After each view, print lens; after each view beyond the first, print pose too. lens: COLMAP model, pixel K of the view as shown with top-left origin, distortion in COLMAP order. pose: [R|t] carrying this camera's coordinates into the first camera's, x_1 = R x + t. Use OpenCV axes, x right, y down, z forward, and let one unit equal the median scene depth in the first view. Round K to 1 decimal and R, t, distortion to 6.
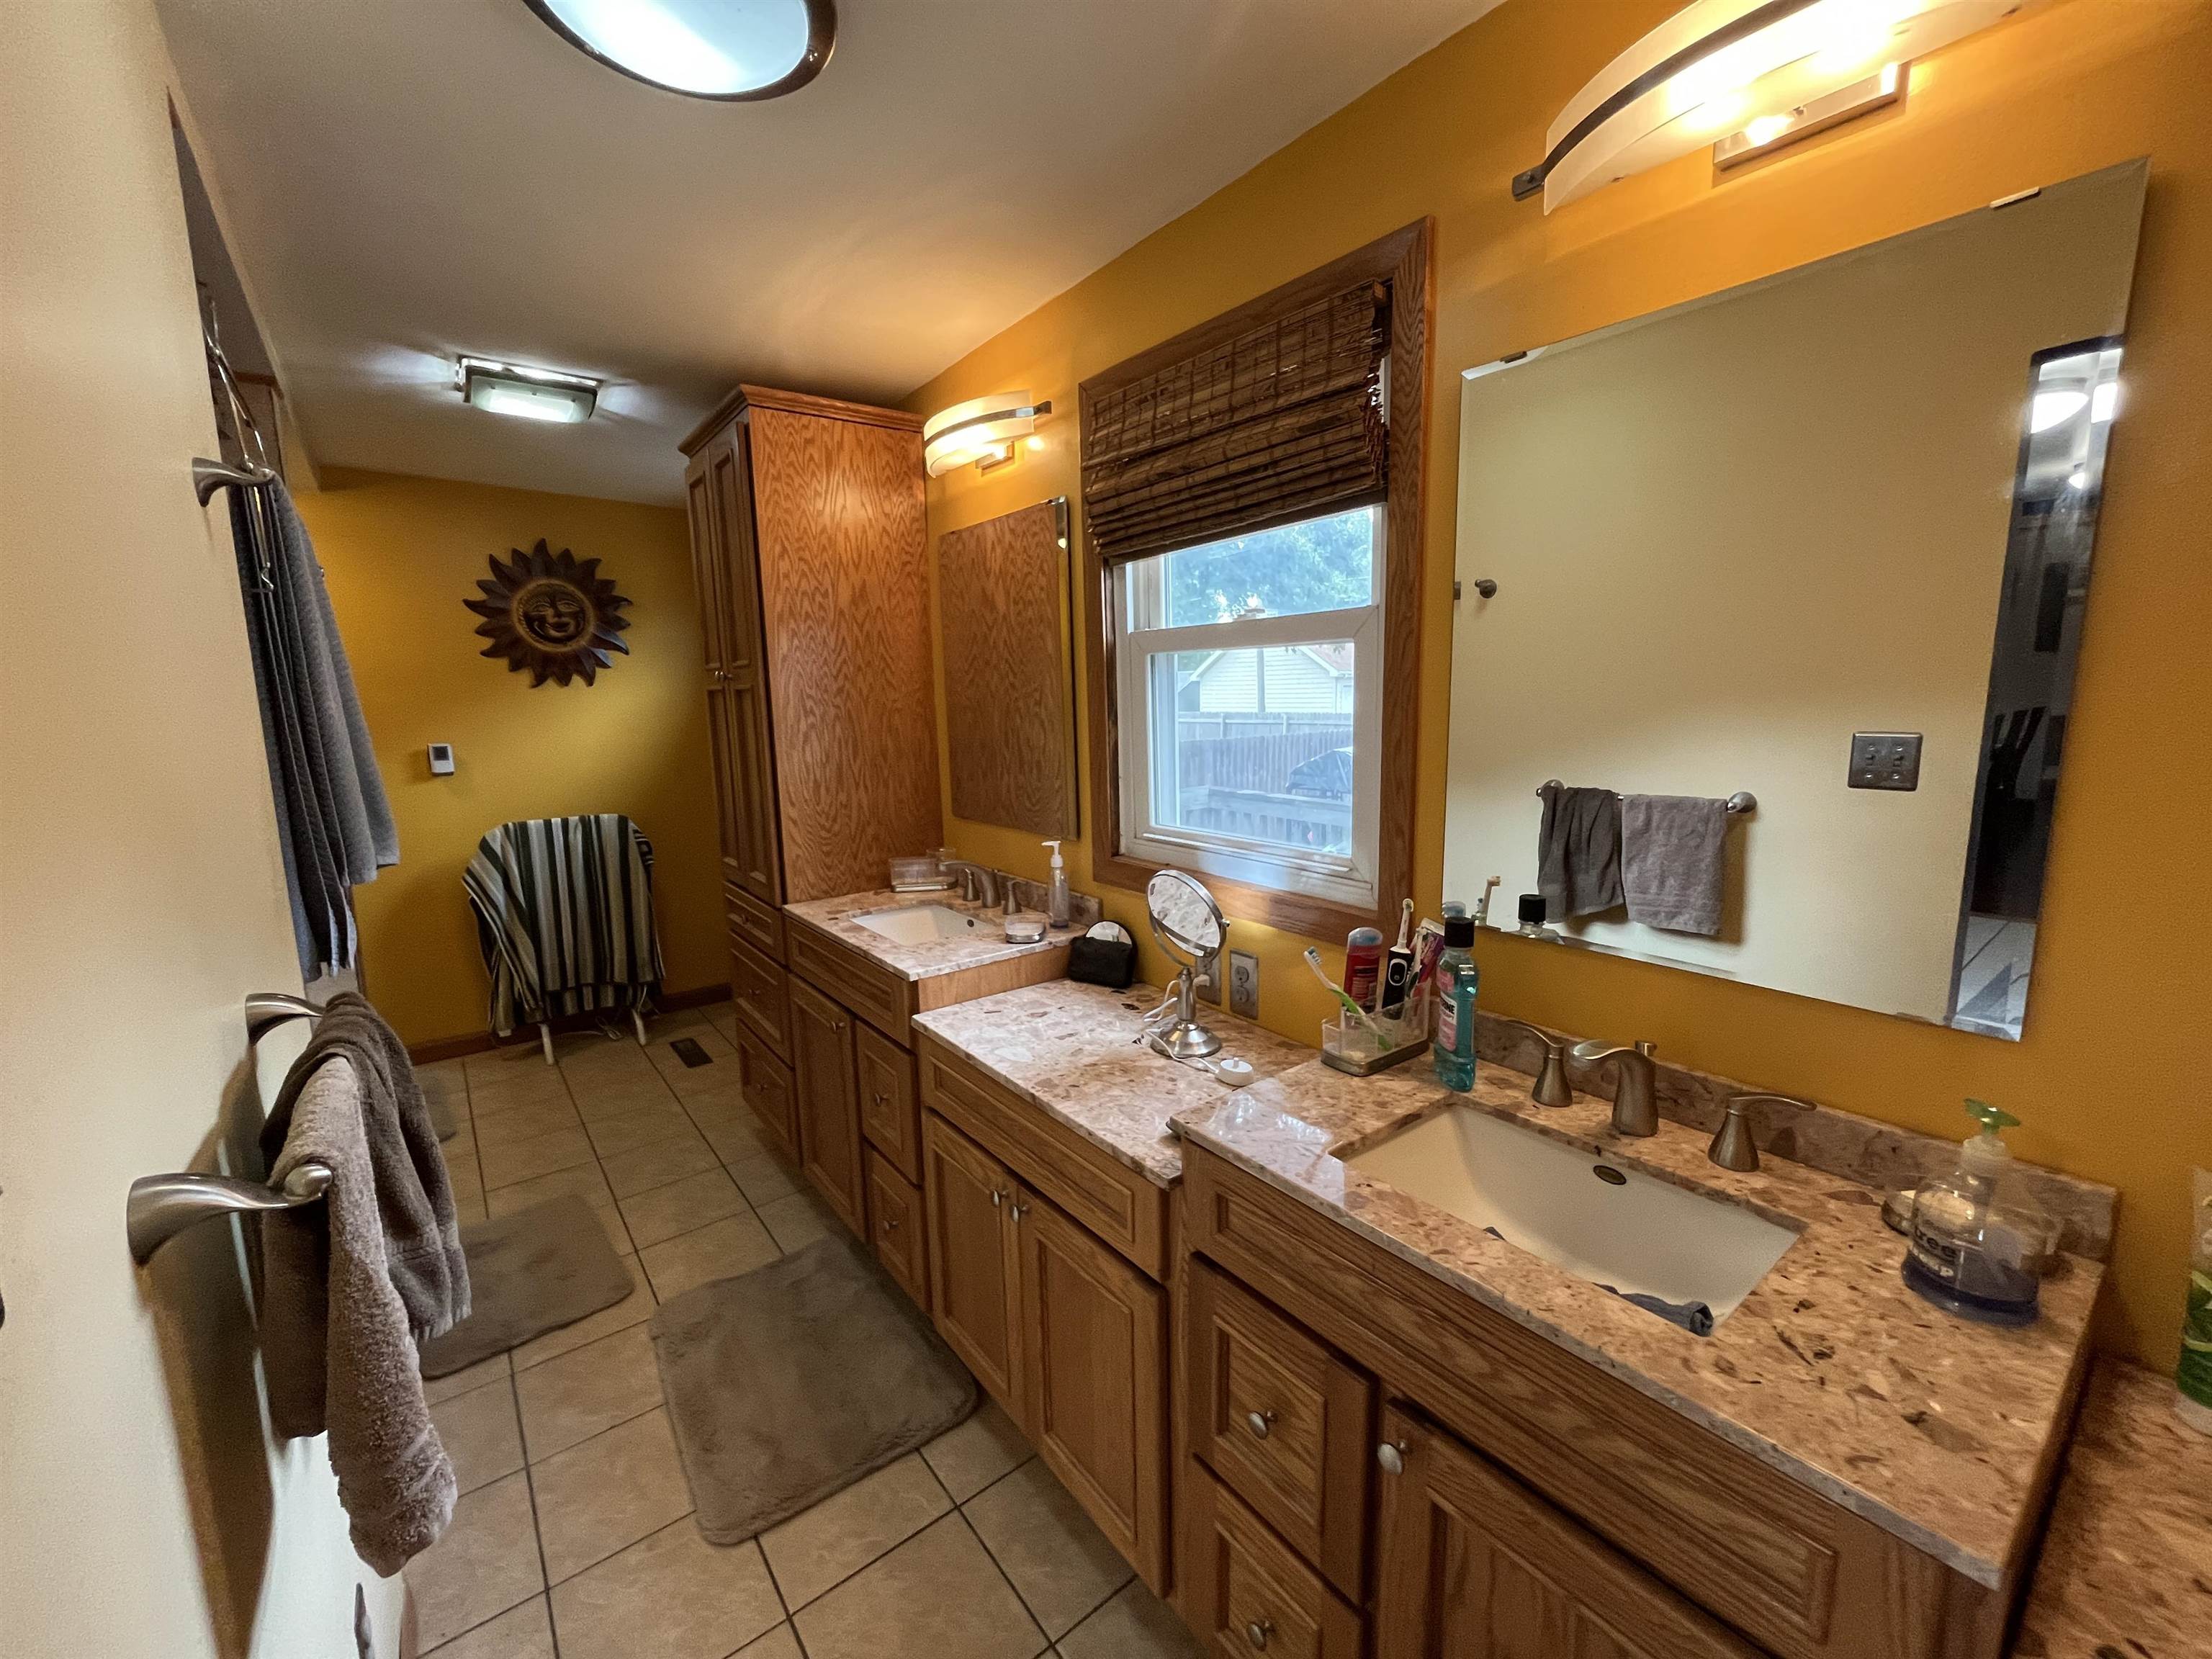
lens RADIAL K [[892.0, 0, 1102.8], [0, 892.0, 829.7], [0, 0, 1]] dist [-0.003994, 0.000215]
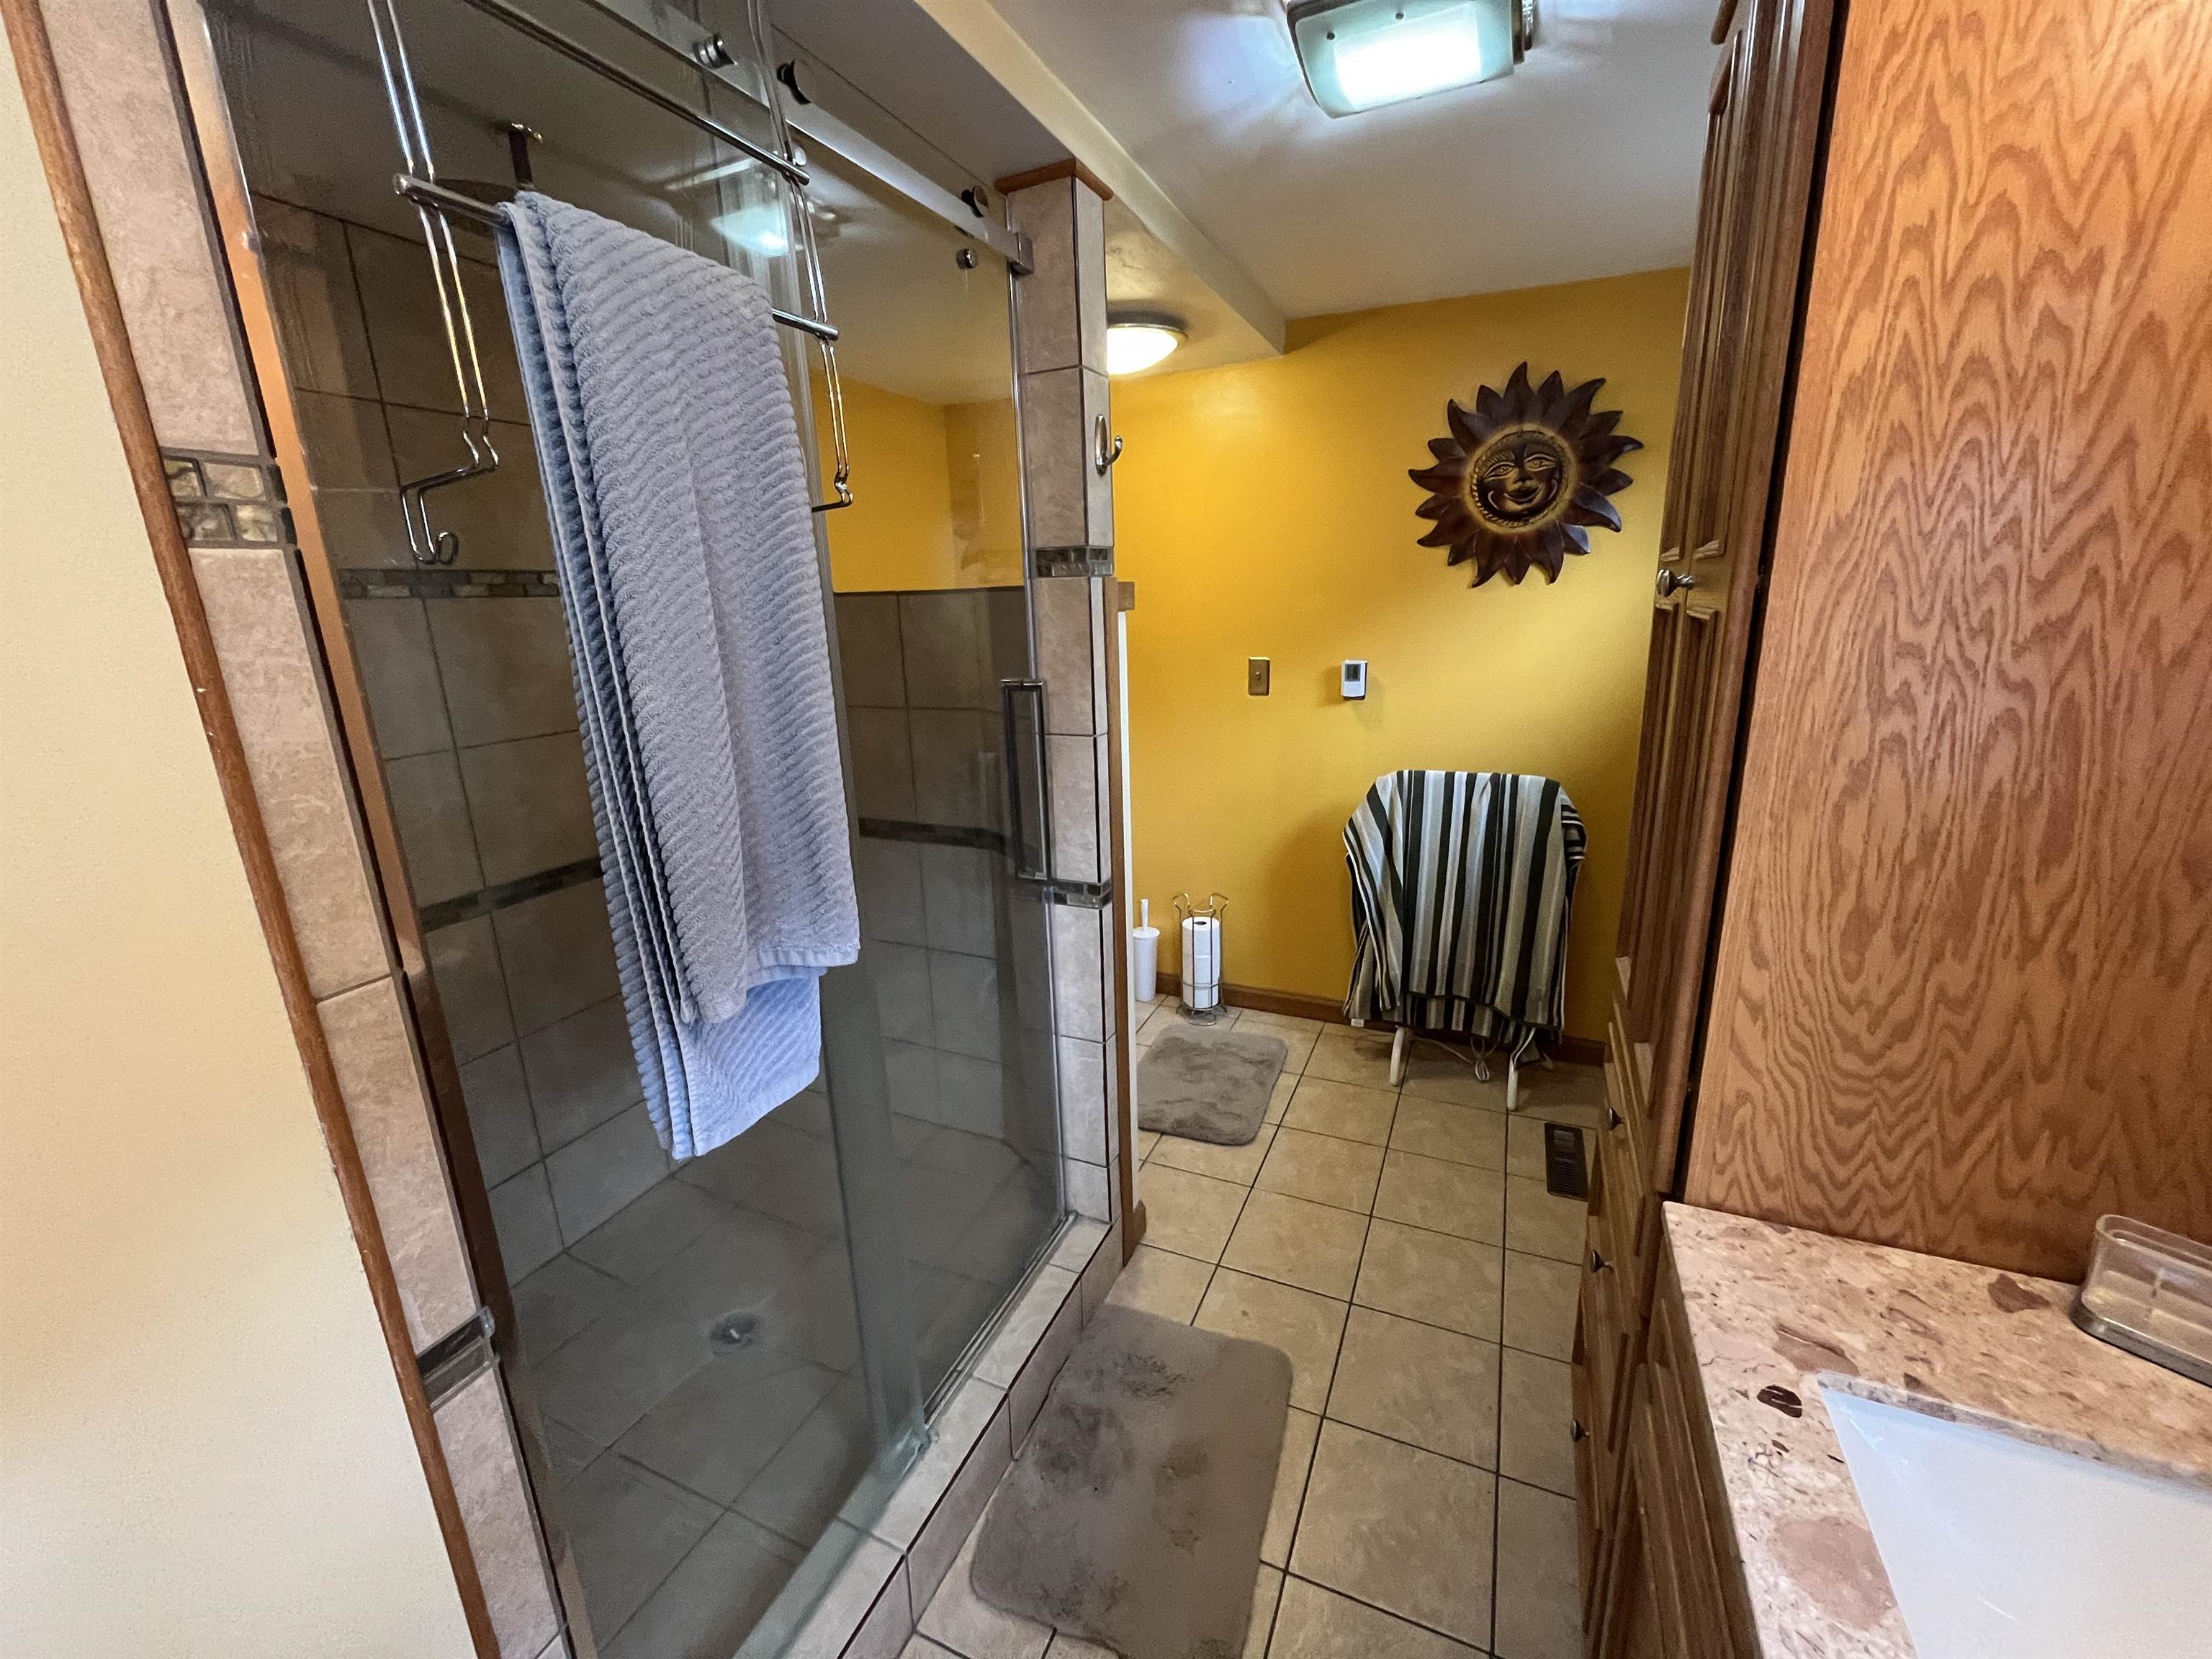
lens RADIAL K [[892.0, 0, 1101.7], [0, 892.0, 828.0], [0, 0, 1]] dist [-0.003994, 0.000215]
pose [[0.465760, 0.222749, -0.856417, -0.117793], [-0.109829, 0.974869, 0.193827, -0.076795], [0.878069, 0.003782, 0.478519, 0.394109]]
